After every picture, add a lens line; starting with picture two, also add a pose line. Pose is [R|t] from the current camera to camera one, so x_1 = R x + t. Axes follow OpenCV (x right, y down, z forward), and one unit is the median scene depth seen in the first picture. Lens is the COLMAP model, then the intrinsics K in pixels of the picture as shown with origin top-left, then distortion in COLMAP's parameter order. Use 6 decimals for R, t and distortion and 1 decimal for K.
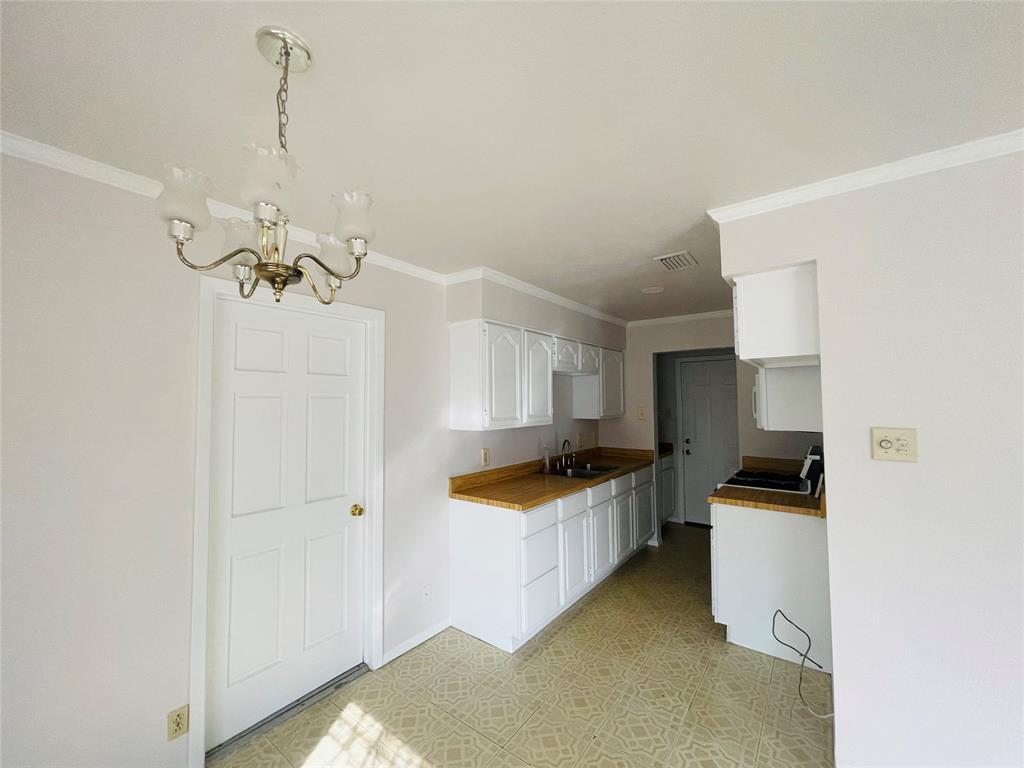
lens RADIAL K [[413.7, 0, 512.2], [0, 413.7, 386.2], [0, 0, 1]] dist [0.000384, -0.000053]
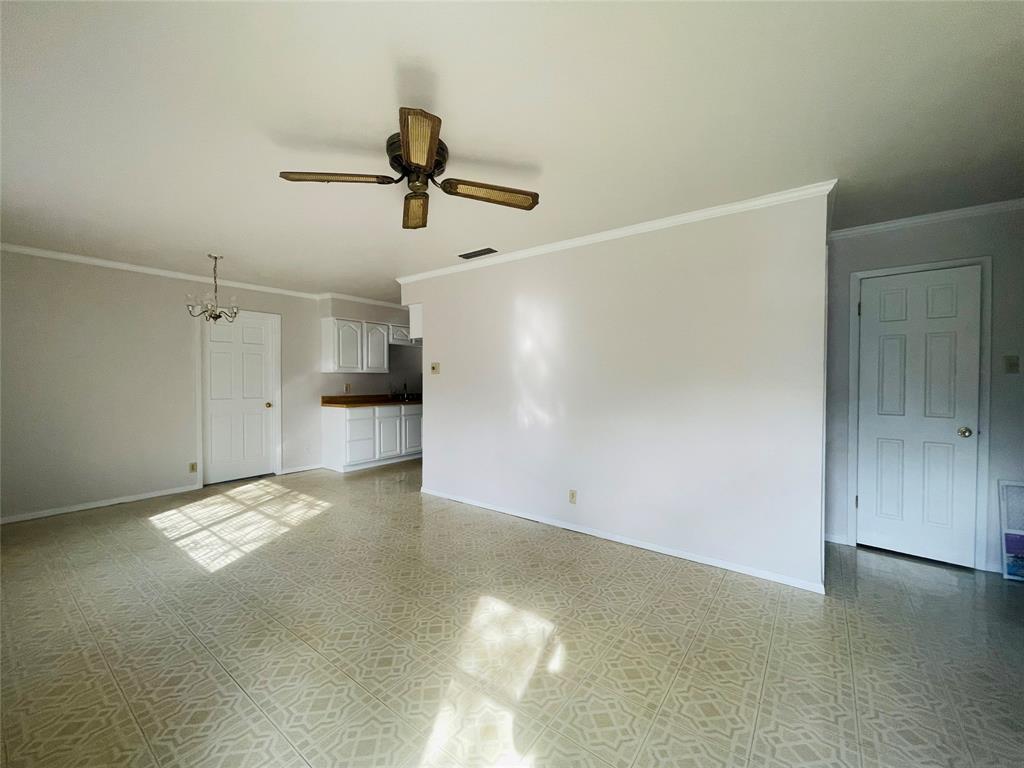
lens RADIAL K [[413.7, 0, 504.7], [0, 413.7, 385.1], [0, 0, 1]] dist [0.000384, -0.000053]
pose [[0.999884, 0.008757, -0.012480, 0.645267], [-0.008033, 0.998346, 0.056920, 0.038001], [0.012958, -0.056813, 0.998301, -0.841436]]
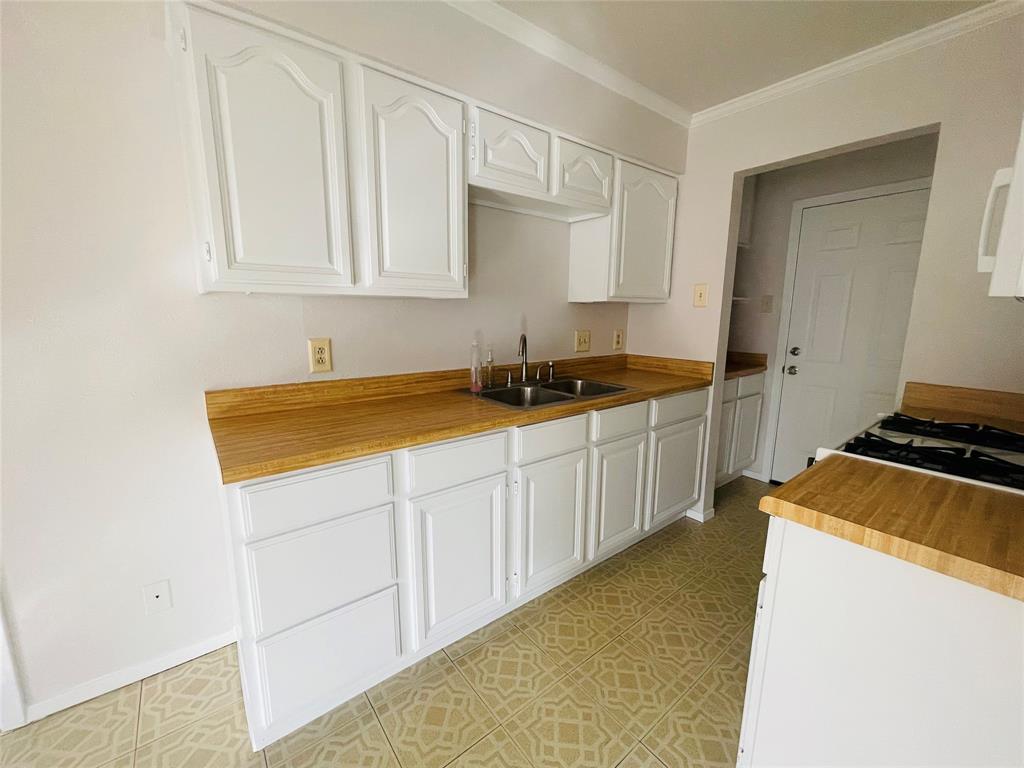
lens RADIAL K [[413.7, 0, 508.4], [0, 413.7, 388.5], [0, 0, 1]] dist [0.000384, -0.000053]
pose [[0.966504, 0.059232, -0.249723, 0.281594], [-0.003309, 0.975799, 0.218645, 0.089782], [0.256630, -0.210495, 0.943310, 0.521118]]
